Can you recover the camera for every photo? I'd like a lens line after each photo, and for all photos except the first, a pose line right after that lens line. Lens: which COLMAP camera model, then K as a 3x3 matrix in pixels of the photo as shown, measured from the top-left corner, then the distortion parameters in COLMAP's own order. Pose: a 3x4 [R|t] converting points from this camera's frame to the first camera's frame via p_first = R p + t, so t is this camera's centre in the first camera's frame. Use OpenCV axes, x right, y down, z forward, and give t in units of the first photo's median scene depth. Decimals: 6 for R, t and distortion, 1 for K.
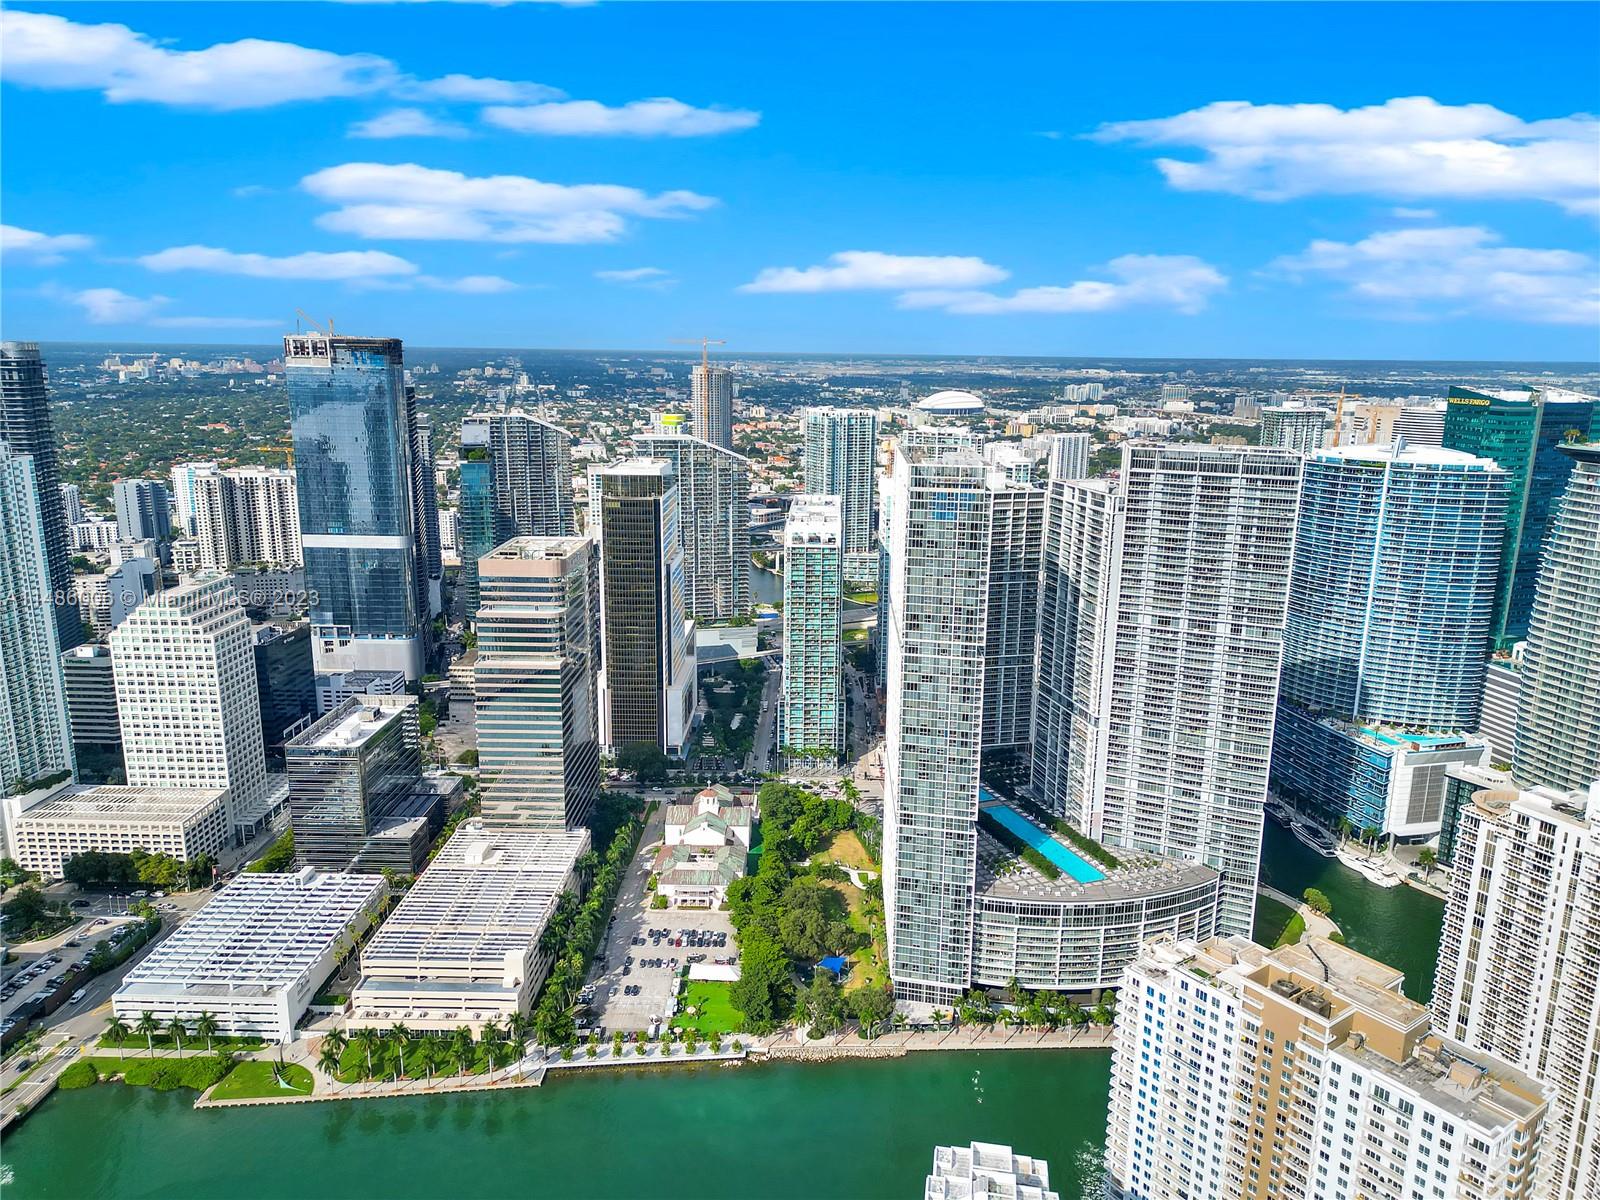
lens RADIAL K [[1130.6, 0, 800.0], [0, 1130.6, 600.0], [0, 0, 1]] dist [0.008647, 0.000728]
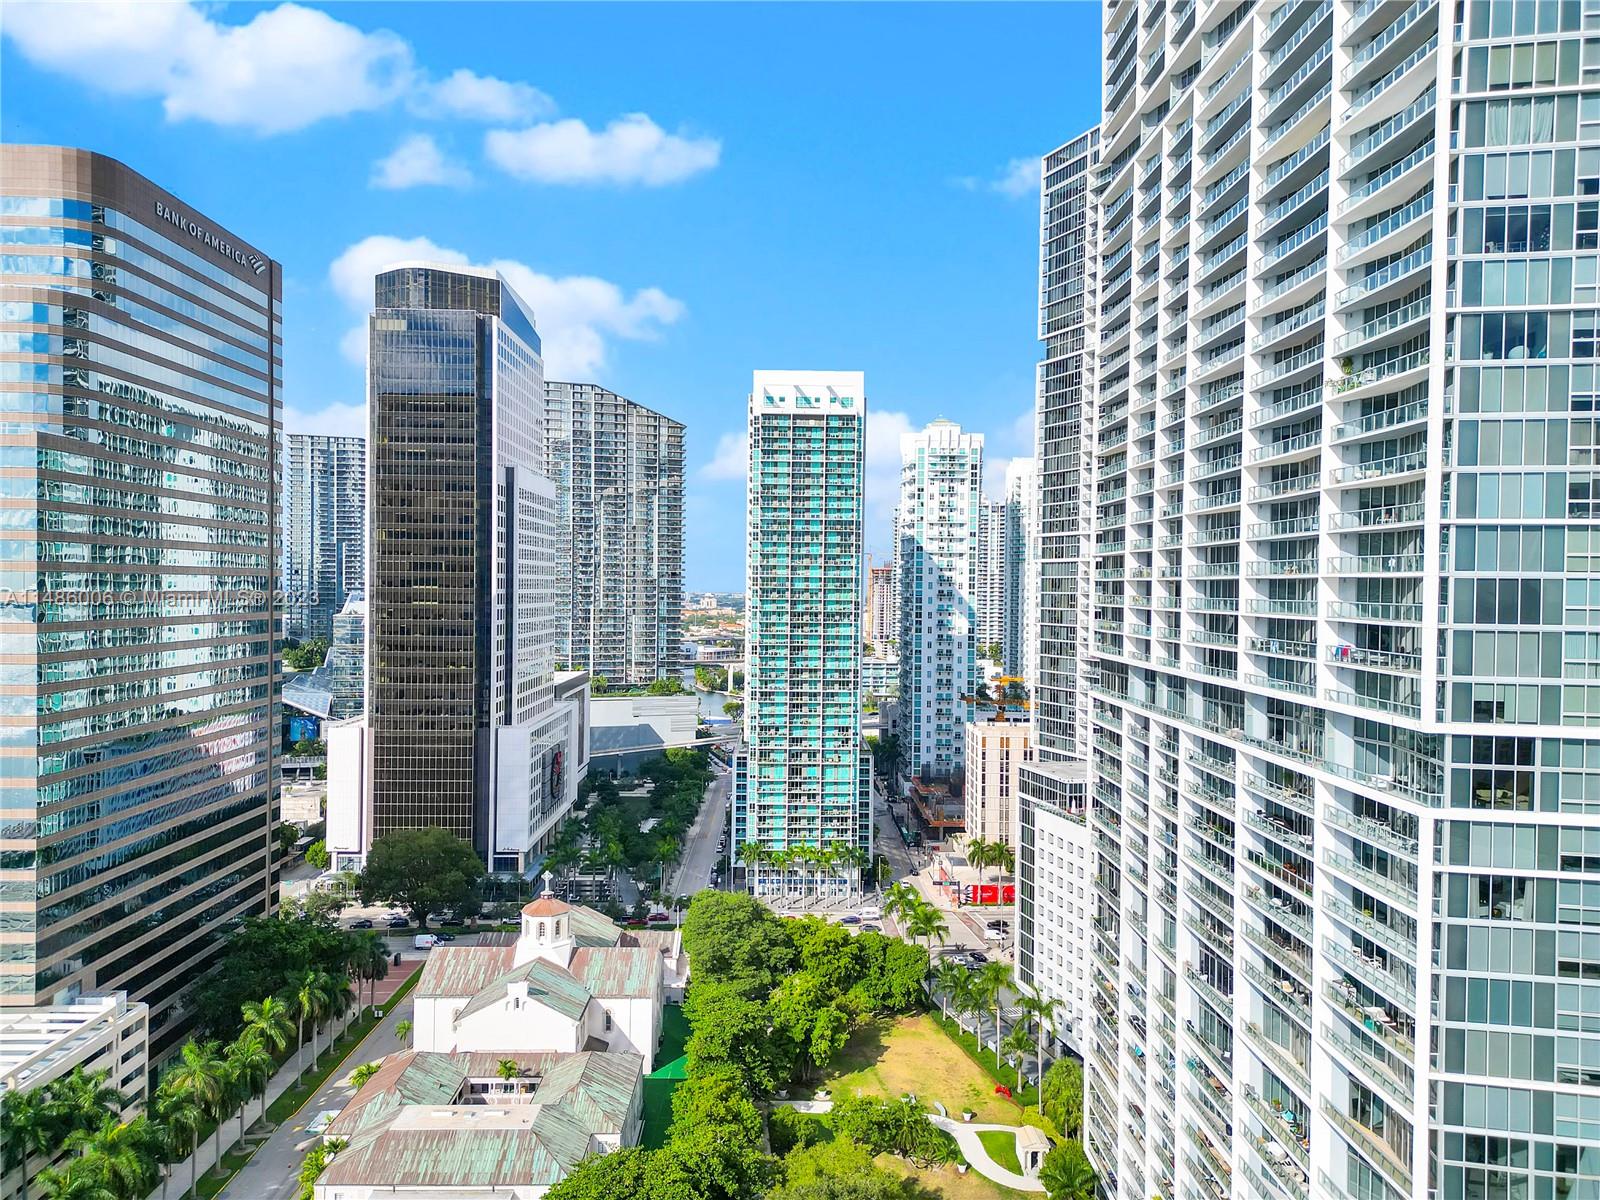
lens RADIAL K [[1130.6, 0, 800.0], [0, 1130.6, 600.0], [0, 0, 1]] dist [0.008647, 0.000728]
pose [[0.999086, -0.000266, 0.042754, -0.013504], [0.009302, 0.977376, -0.211303, 0.149148], [-0.041730, 0.211508, 0.976485, 0.606815]]
